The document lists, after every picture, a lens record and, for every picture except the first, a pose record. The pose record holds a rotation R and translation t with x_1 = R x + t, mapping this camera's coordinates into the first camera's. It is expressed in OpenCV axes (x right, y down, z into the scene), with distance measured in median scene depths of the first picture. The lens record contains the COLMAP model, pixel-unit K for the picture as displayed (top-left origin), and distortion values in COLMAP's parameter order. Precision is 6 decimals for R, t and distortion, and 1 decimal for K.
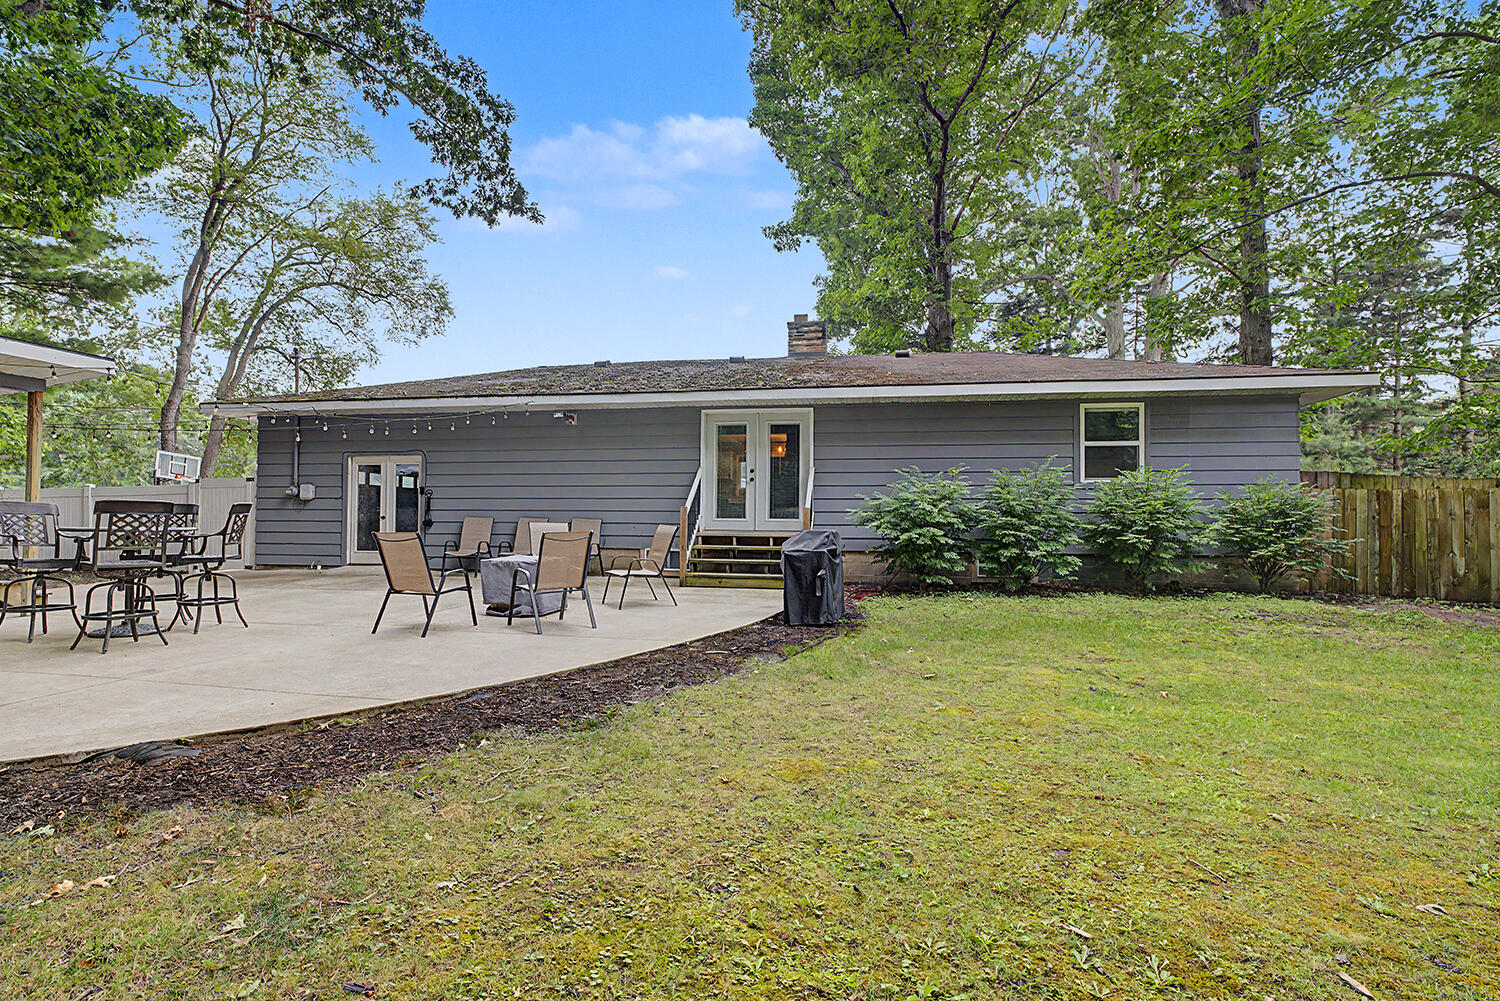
lens RADIAL K [[741.5, 0, 741.3], [0, 741.5, 510.3], [0, 0, 1]] dist [-0.003023, 0.005479]
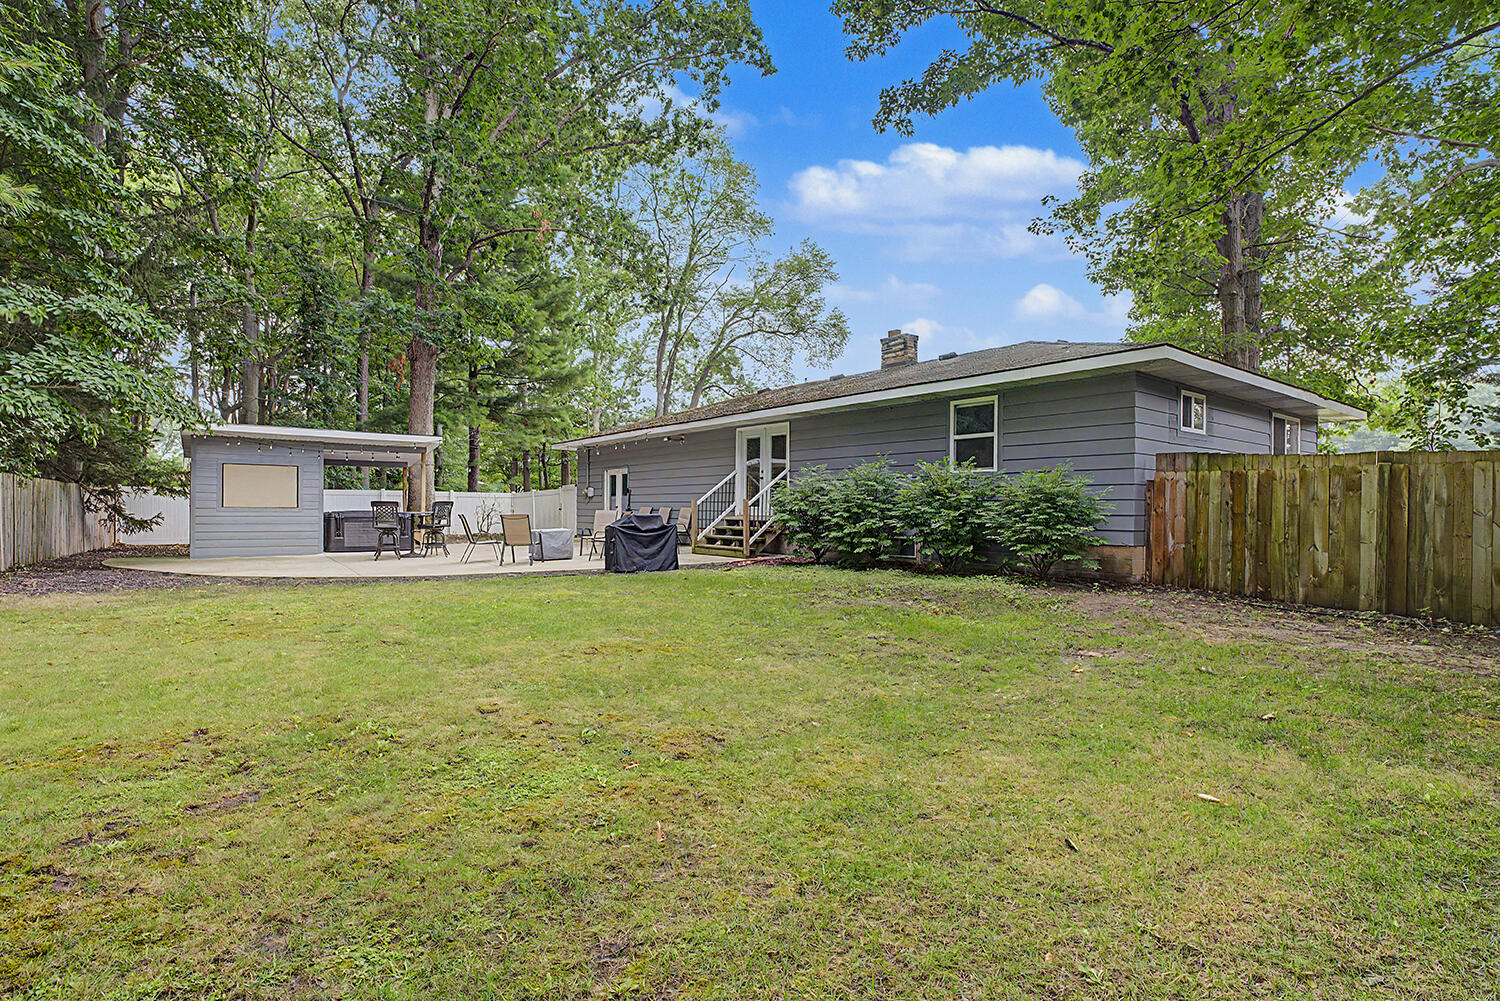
lens RADIAL K [[741.5, 0, 748.9], [0, 741.5, 500.4], [0, 0, 1]] dist [-0.003023, 0.005479]
pose [[0.744732, -0.009772, -0.667292, 0.875403], [0.010863, 0.999938, -0.002520, 0.002108], [0.667276, -0.005373, 0.744792, -0.014411]]
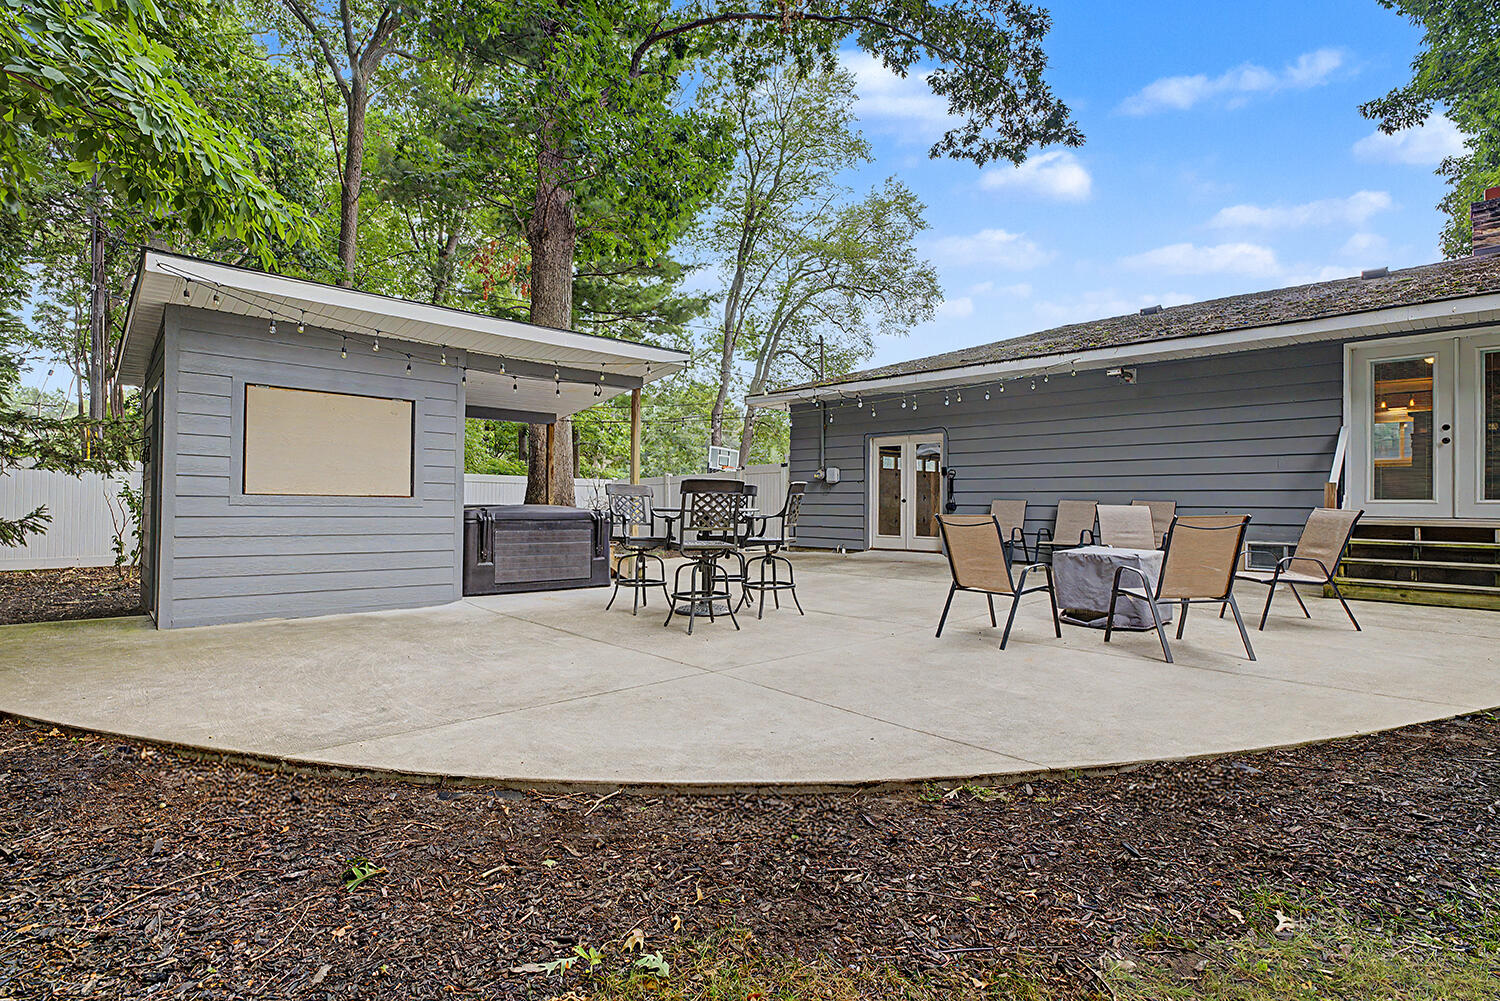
lens RADIAL K [[741.5, 0, 747.5], [0, 741.5, 491.5], [0, 0, 1]] dist [-0.003023, 0.005479]
pose [[0.820027, -0.010463, -0.572229, -0.113684], [0.006386, 0.999938, -0.009132, 0.005805], [0.572289, 0.003835, 0.820043, 0.116047]]
